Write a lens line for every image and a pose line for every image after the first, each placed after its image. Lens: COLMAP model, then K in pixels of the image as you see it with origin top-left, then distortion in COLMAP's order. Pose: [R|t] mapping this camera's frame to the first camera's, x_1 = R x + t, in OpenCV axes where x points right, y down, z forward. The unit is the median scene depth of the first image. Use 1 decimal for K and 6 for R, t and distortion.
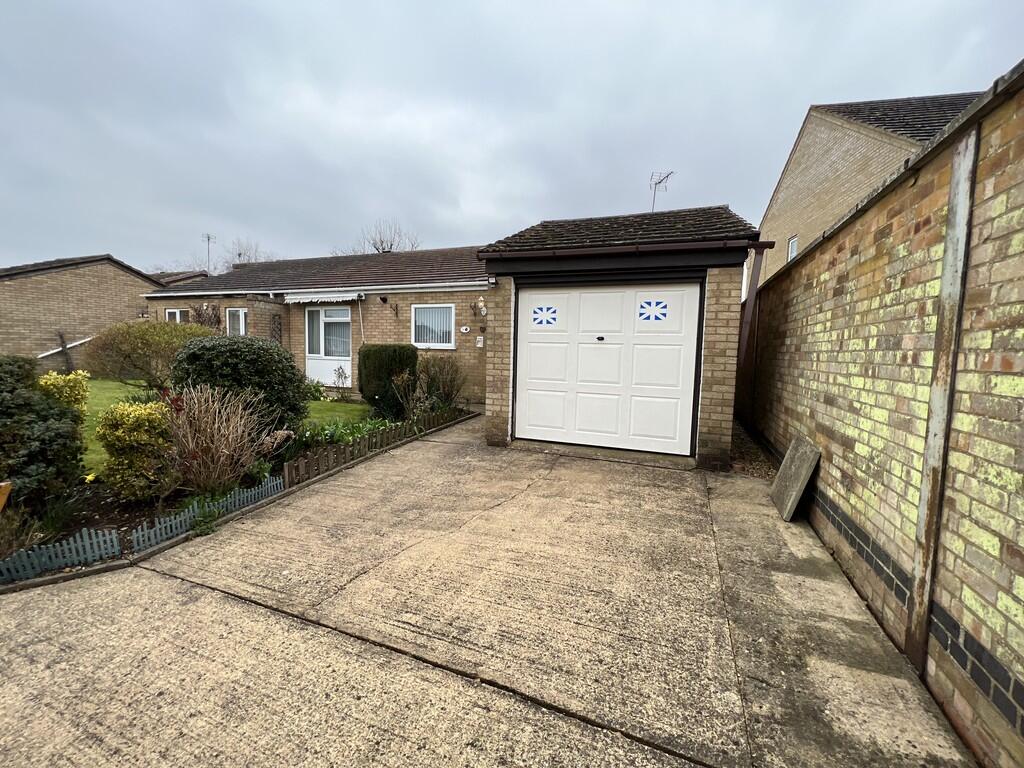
lens RADIAL K [[409.7, 0, 509.1], [0, 409.7, 382.4], [0, 0, 1]] dist [-0.000638, 0.000037]
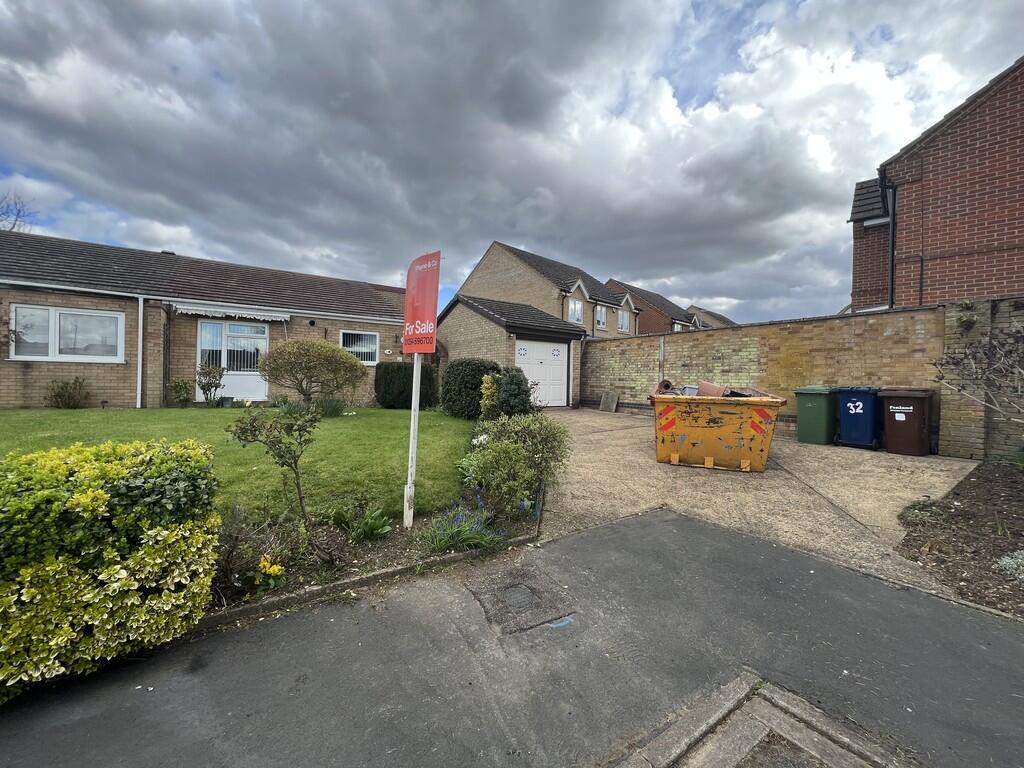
lens RADIAL K [[409.7, 0, 506.9], [0, 409.7, 384.7], [0, 0, 1]] dist [-0.000638, 0.000037]
pose [[0.572244, -0.022681, 0.819770, -1.038518], [0.058521, 0.998198, -0.013234, 0.025640], [-0.817993, 0.055546, 0.572541, -0.130937]]
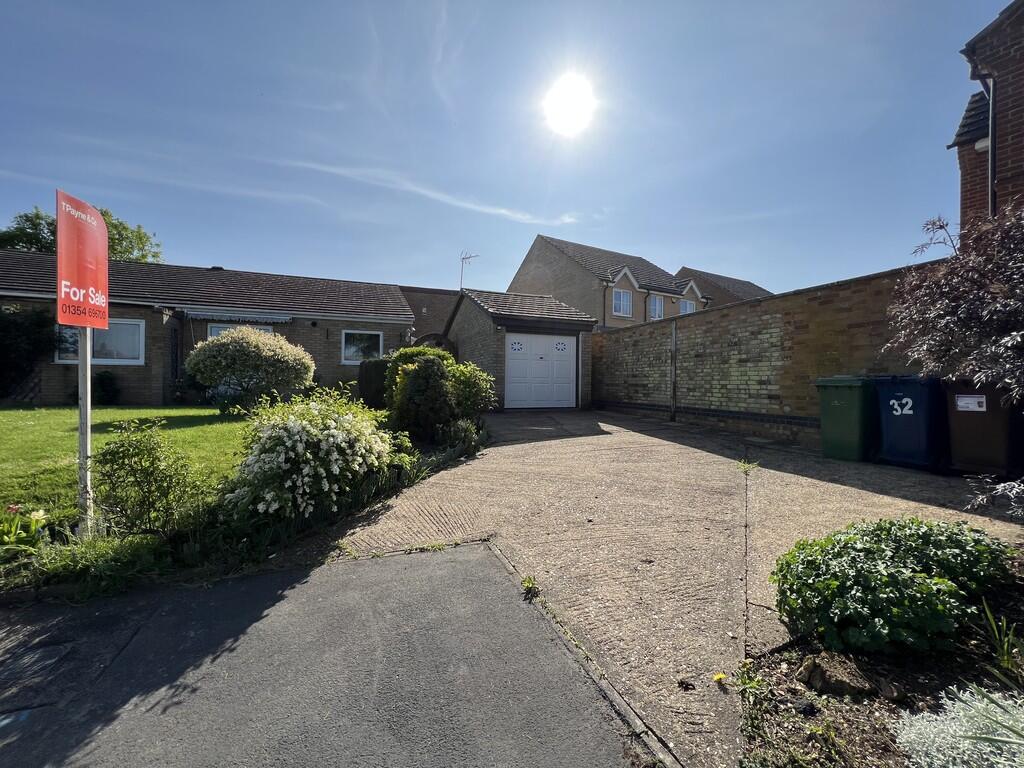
lens RADIAL K [[412.0, 0, 506.3], [0, 412.0, 381.9], [0, 0, 1]] dist [0.002620, -0.000679]
pose [[0.749772, -0.013897, 0.661550, -0.744244], [0.058730, 0.997231, -0.045614, 0.060089], [-0.659085, 0.073052, 0.748512, -0.282343]]
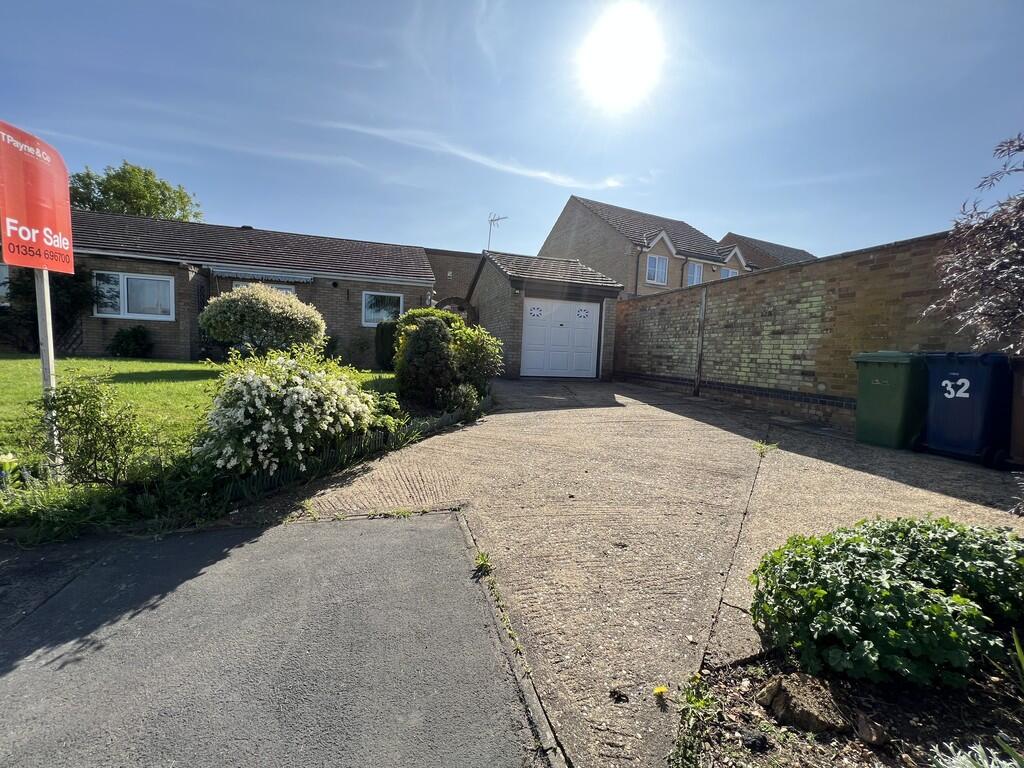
lens RADIAL K [[412.0, 0, 505.5], [0, 412.0, 381.0], [0, 0, 1]] dist [0.002620, -0.000679]
pose [[0.802332, -0.031437, 0.596050, -0.688324], [0.021428, 0.999485, 0.023871, 0.067119], [-0.596493, -0.006380, 0.802593, -0.286966]]
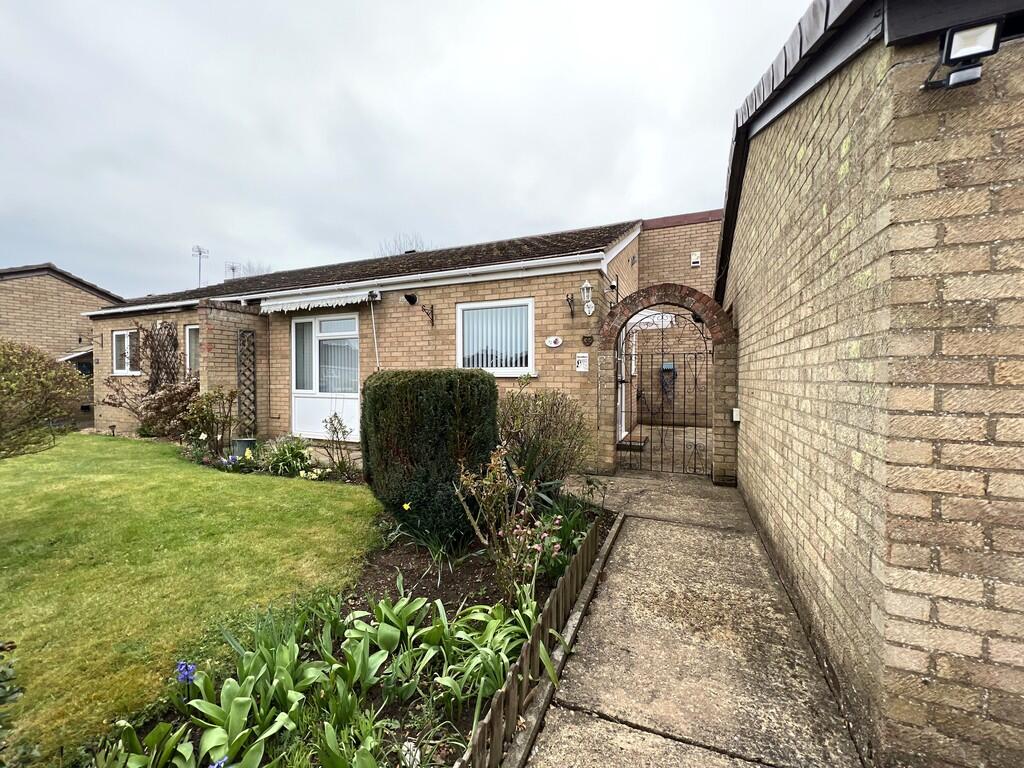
lens RADIAL K [[409.7, 0, 509.3], [0, 409.7, 381.7], [0, 0, 1]] dist [-0.000638, 0.000037]
pose [[0.998874, -0.023798, -0.041041, -0.148426], [0.021156, 0.997747, -0.063663, -0.039184], [0.042464, 0.062723, 0.997127, 0.437571]]
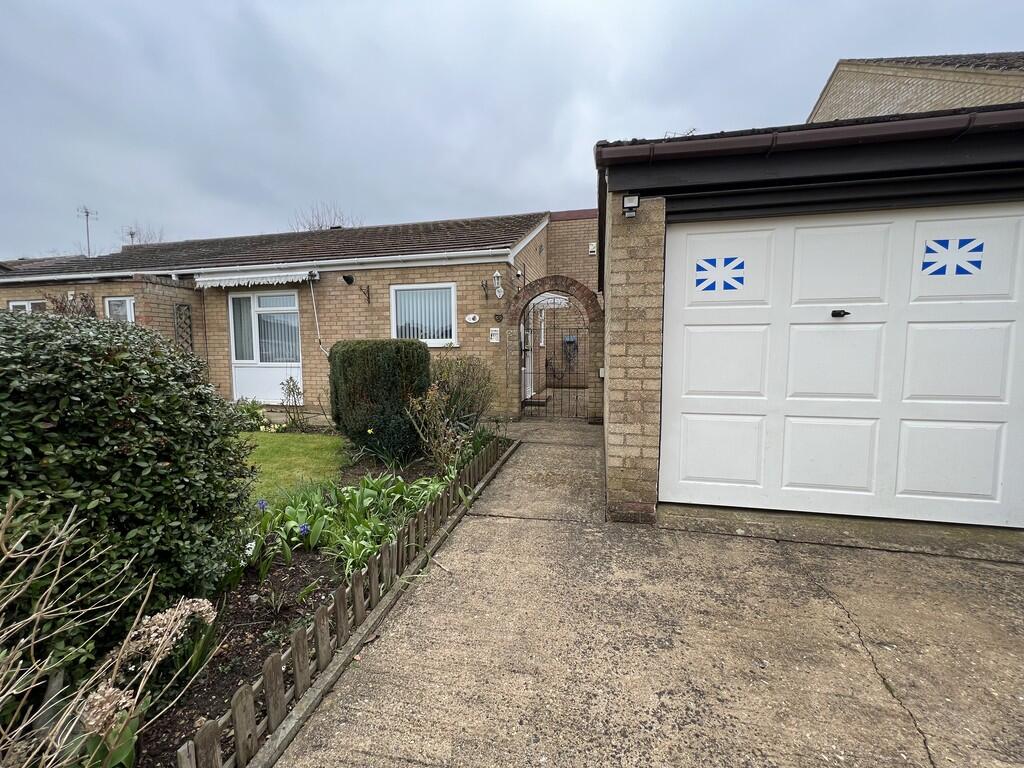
lens RADIAL K [[409.7, 0, 509.3], [0, 409.7, 381.8], [0, 0, 1]] dist [-0.000638, 0.000037]
pose [[0.989893, -0.039561, 0.136189, -0.146520], [0.039154, 0.999217, 0.005667, -0.020827], [-0.136307, -0.000277, 0.990667, 0.287077]]
